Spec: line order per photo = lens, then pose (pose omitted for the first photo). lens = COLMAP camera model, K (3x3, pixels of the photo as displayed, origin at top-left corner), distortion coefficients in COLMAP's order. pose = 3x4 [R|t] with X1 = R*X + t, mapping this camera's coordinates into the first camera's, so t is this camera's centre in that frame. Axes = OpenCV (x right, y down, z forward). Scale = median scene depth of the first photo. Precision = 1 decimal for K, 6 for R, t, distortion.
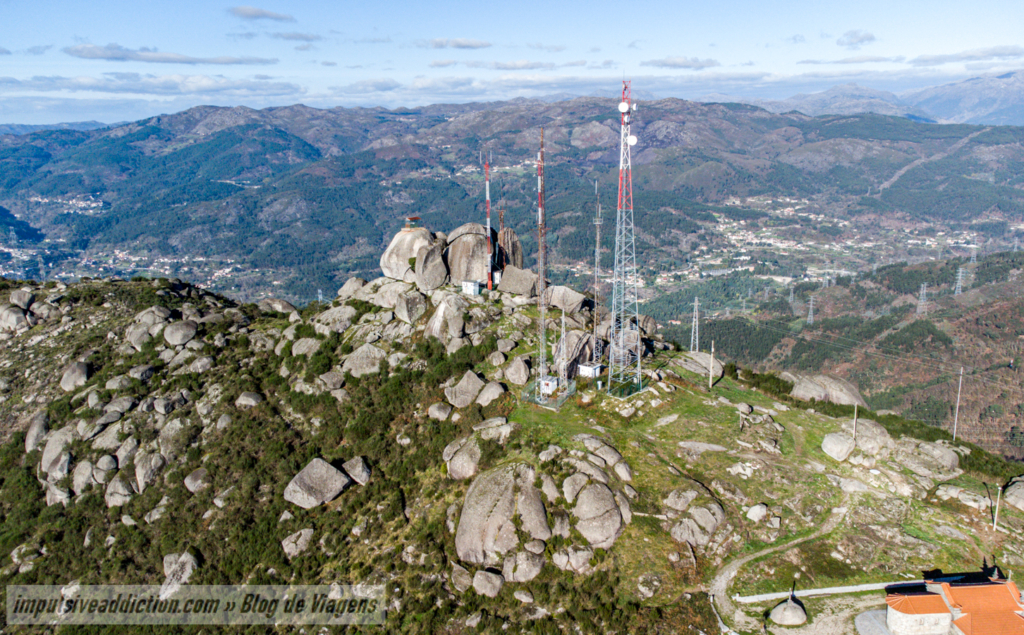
lens RADIAL K [[829.6, 0, 513.0], [0, 829.6, 318.8], [0, 0, 1]] dist [0.054307, 0.003406]
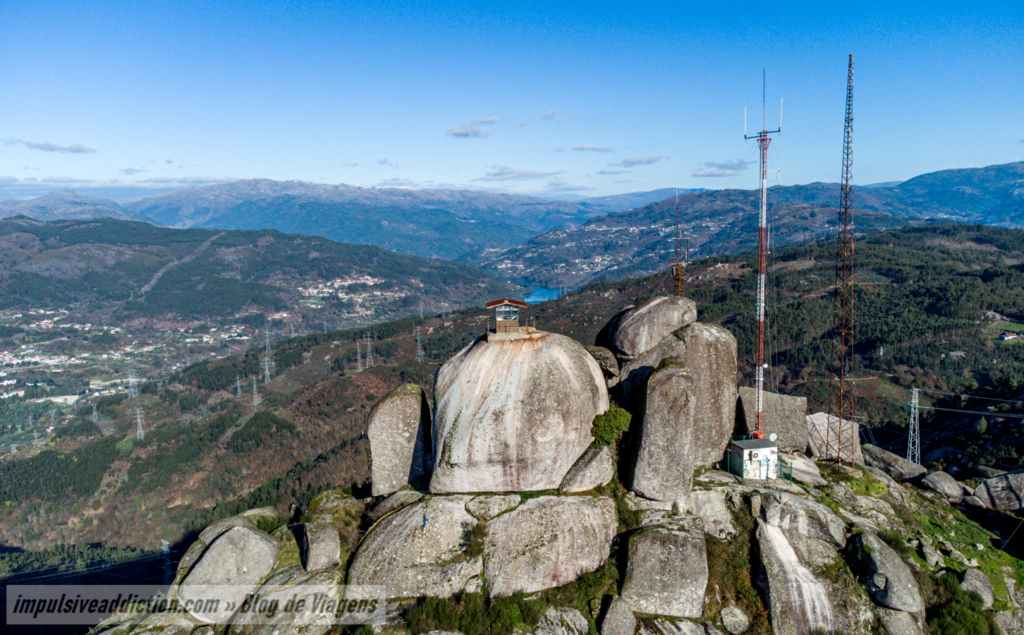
lens RADIAL K [[829.6, 0, 517.9], [0, 829.6, 319.6], [0, 0, 1]] dist [0.054307, 0.003406]
pose [[0.653970, -0.103853, 0.749358, -0.402207], [0.194585, 0.980298, -0.033957, -0.106659], [-0.731067, 0.168021, 0.661294, 0.816731]]
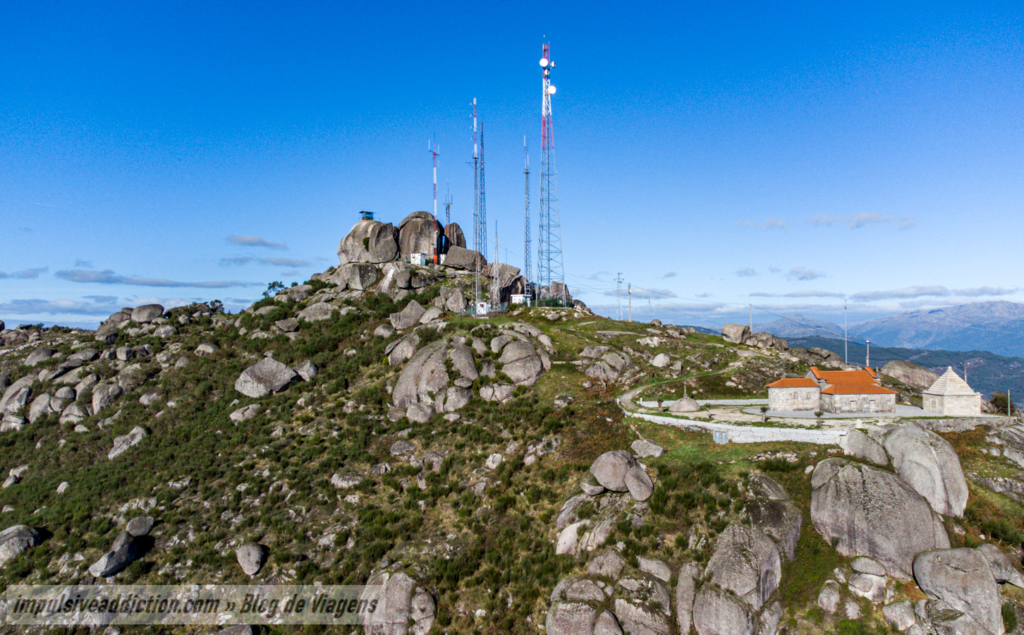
lens RADIAL K [[829.6, 0, 512.3], [0, 829.6, 316.7], [0, 0, 1]] dist [0.054307, 0.003406]
pose [[0.999174, 0.010066, 0.039370, 0.032850], [0.000754, 0.964070, -0.265646, 0.337623], [-0.040630, 0.265456, 0.963267, -0.062187]]
